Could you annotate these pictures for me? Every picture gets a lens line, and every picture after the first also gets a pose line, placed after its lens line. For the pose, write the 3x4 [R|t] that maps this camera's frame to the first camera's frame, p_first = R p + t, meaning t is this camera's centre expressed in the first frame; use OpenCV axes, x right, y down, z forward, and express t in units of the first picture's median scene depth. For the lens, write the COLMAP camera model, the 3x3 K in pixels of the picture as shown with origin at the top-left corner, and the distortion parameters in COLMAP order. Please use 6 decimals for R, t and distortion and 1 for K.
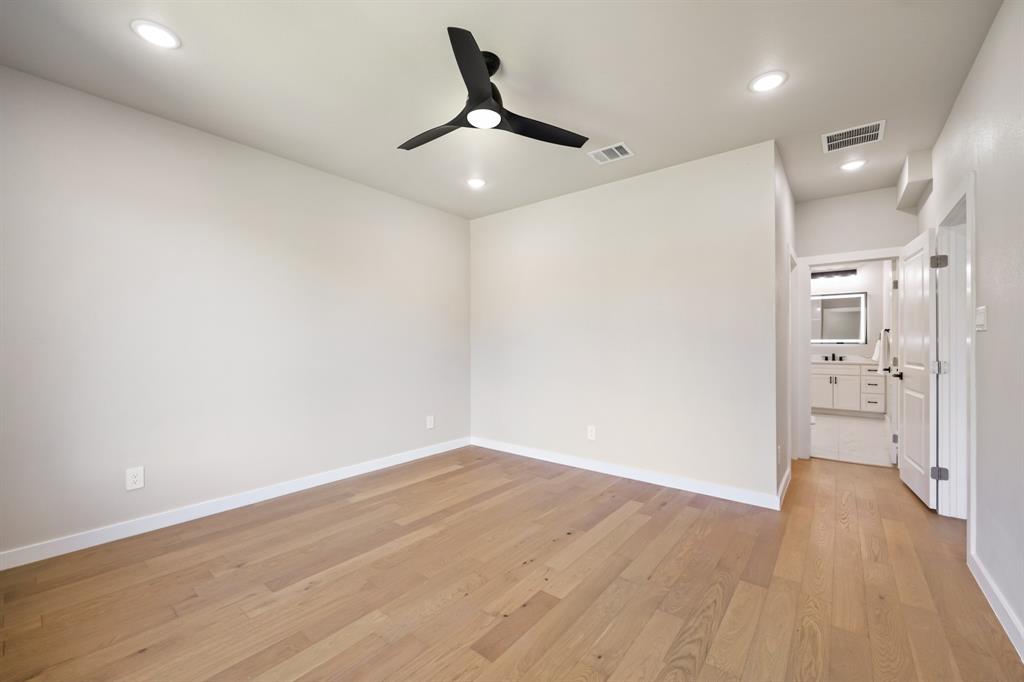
lens RADIAL K [[409.9, 0, 522.6], [0, 409.9, 338.6], [0, 0, 1]] dist [-0.009305, 0.001431]
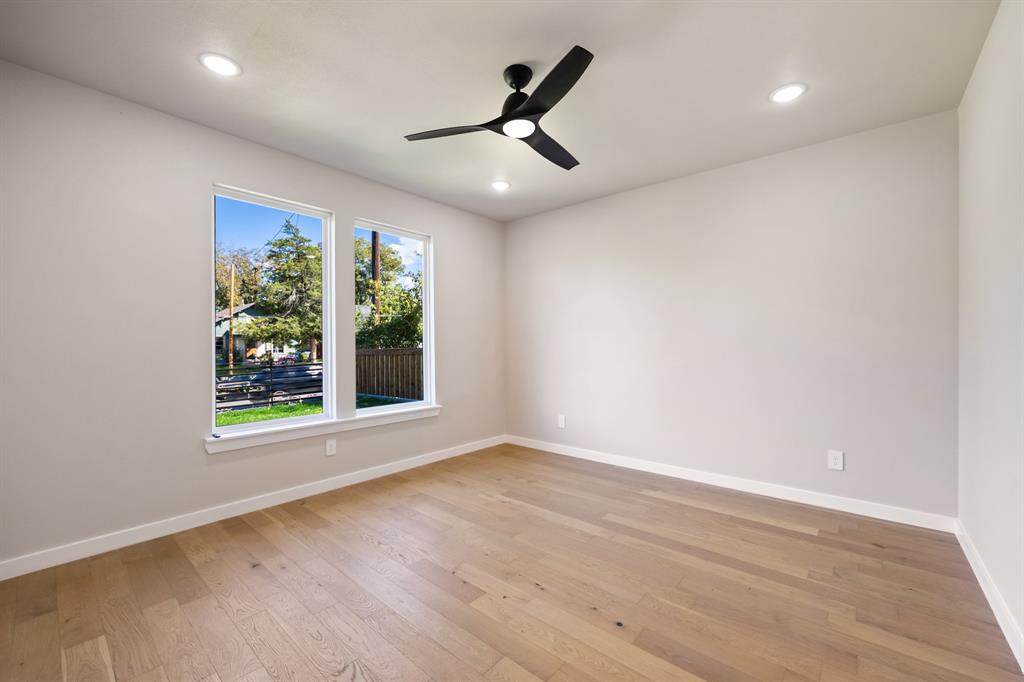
lens RADIAL K [[409.9, 0, 509.5], [0, 409.9, 349.2], [0, 0, 1]] dist [-0.009305, 0.001431]
pose [[-0.050833, 0.011382, -0.998642, 0.774686], [0.018182, 0.999780, 0.010470, 0.009649], [0.998542, -0.017625, -0.051029, 0.839781]]
